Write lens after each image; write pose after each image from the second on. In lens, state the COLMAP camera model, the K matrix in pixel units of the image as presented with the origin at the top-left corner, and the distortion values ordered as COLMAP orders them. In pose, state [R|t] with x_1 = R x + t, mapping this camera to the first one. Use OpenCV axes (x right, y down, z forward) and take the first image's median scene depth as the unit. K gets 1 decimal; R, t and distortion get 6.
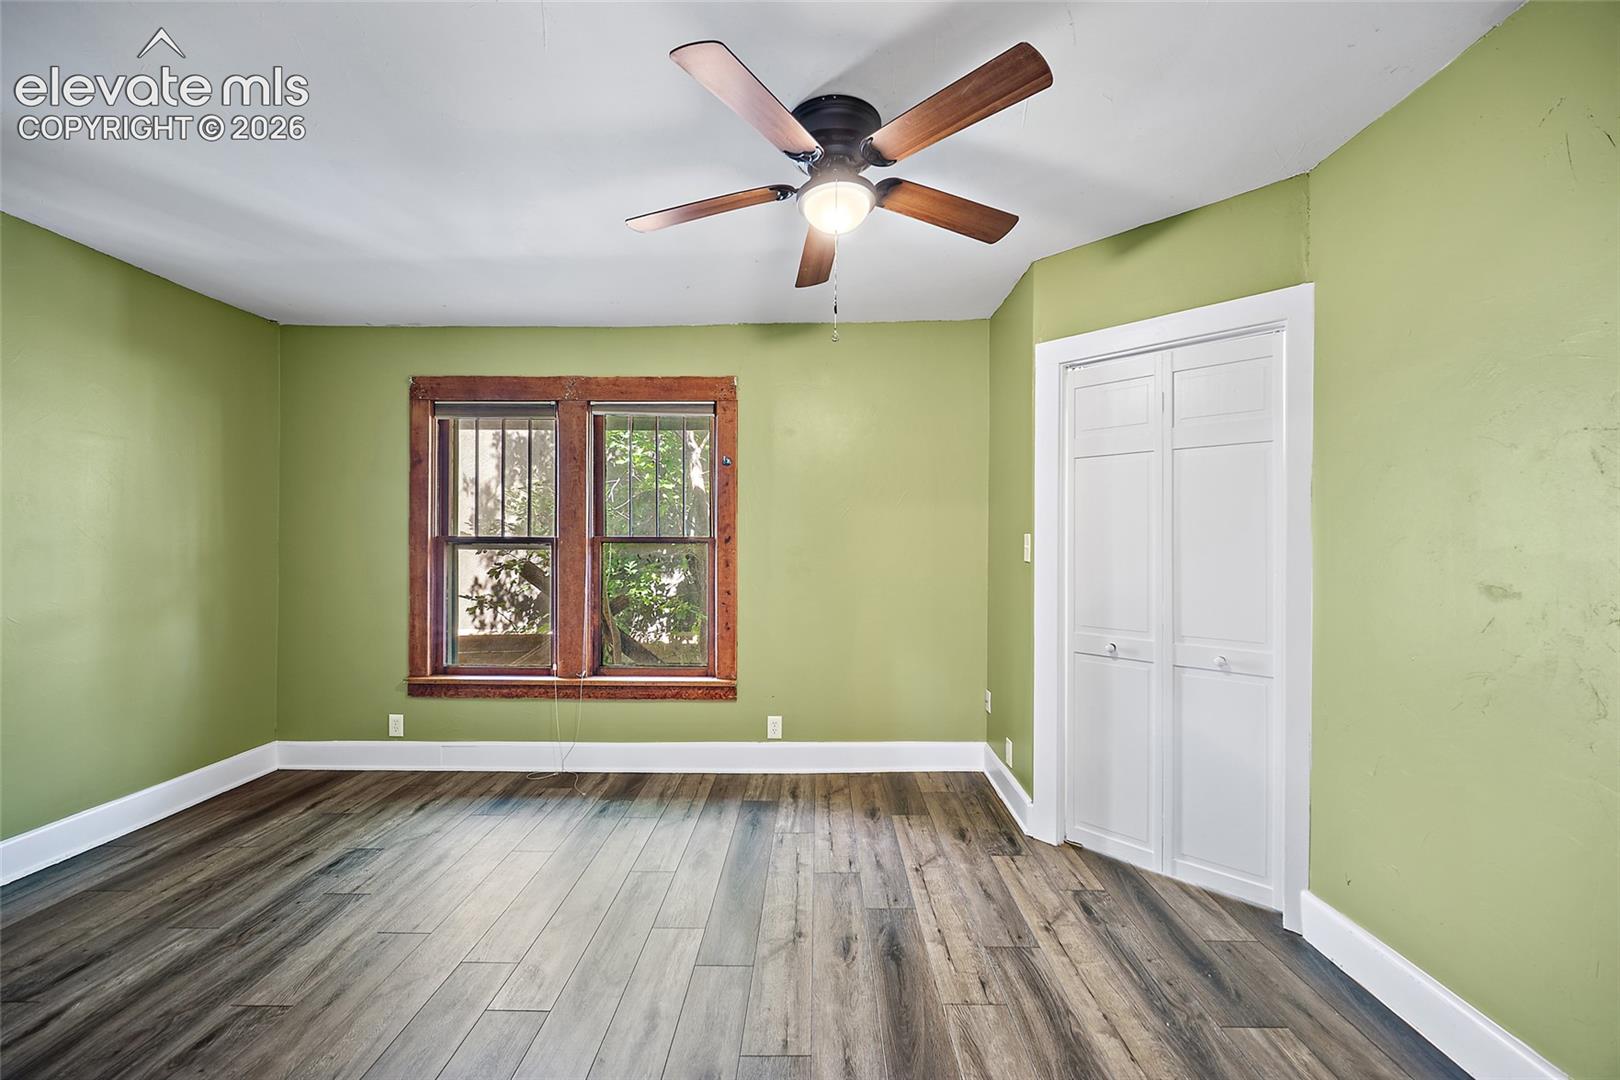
lens RADIAL K [[642.7, 0, 813.4], [0, 642.7, 537.5], [0, 0, 1]] dist [-0.003980, 0.000703]
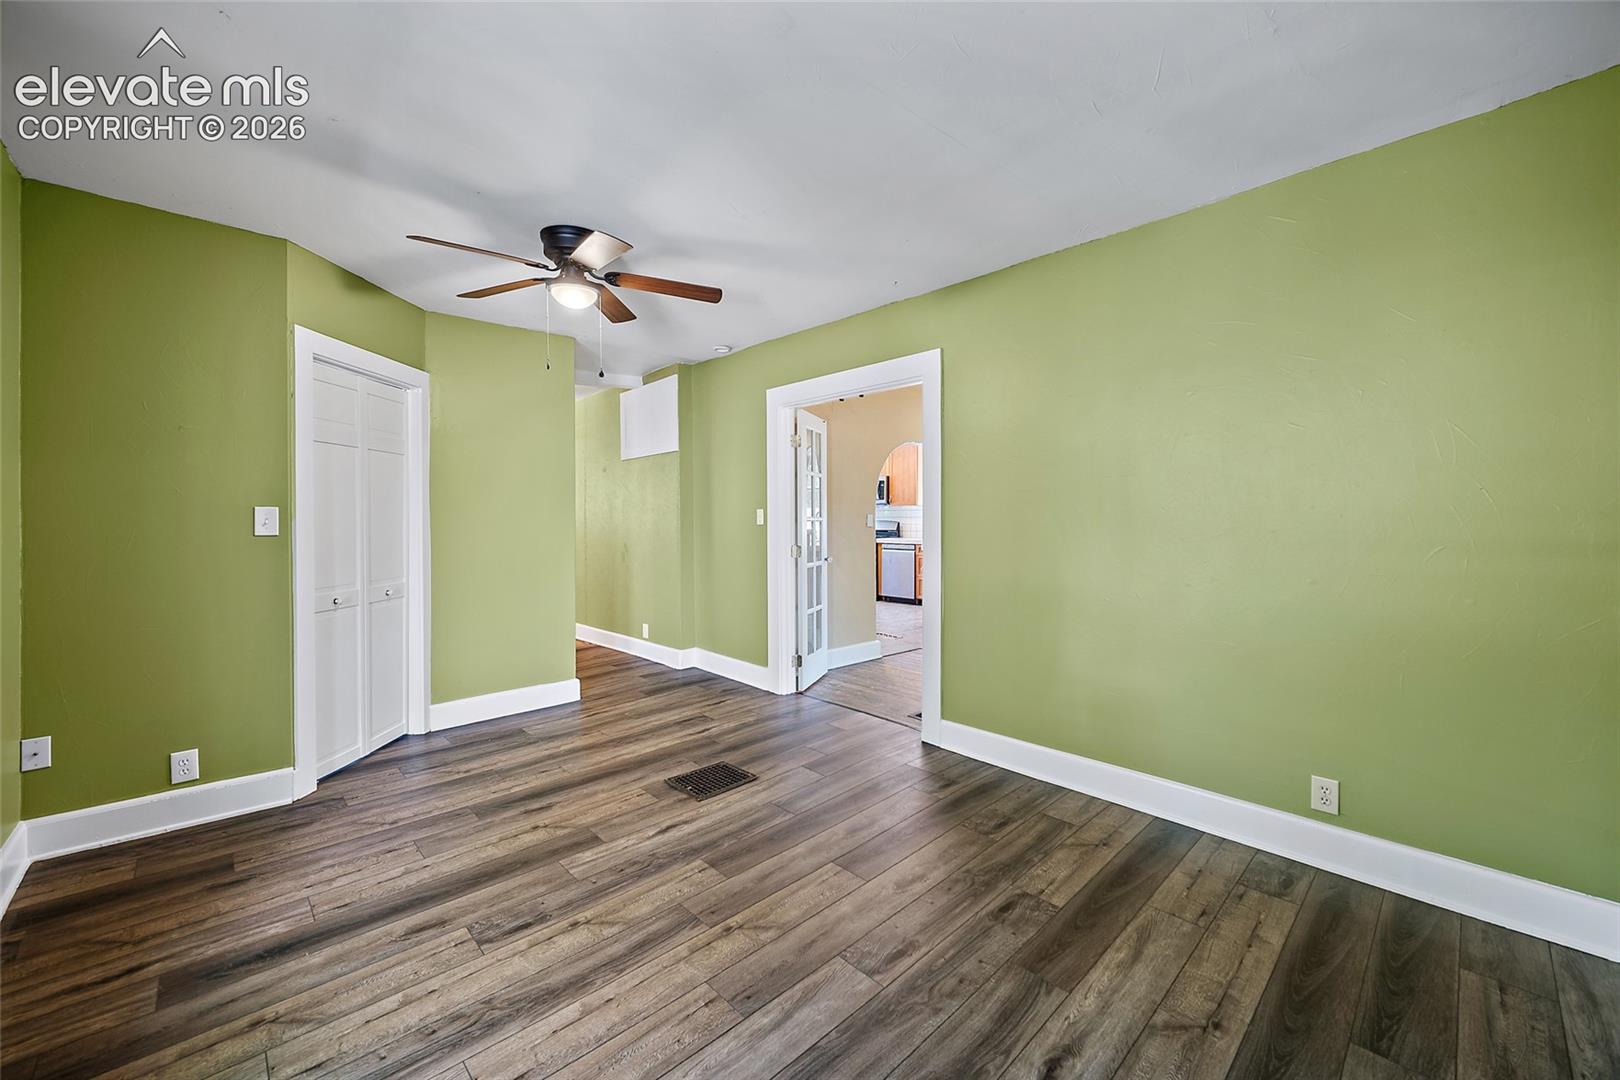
lens RADIAL K [[642.7, 0, 810.9], [0, 642.7, 527.5], [0, 0, 1]] dist [-0.003980, 0.000703]
pose [[-0.697966, -0.011370, 0.716040, -1.089429], [-0.001706, 0.999898, 0.014215, 0.011210], [-0.716129, 0.008700, -0.697914, 1.255072]]
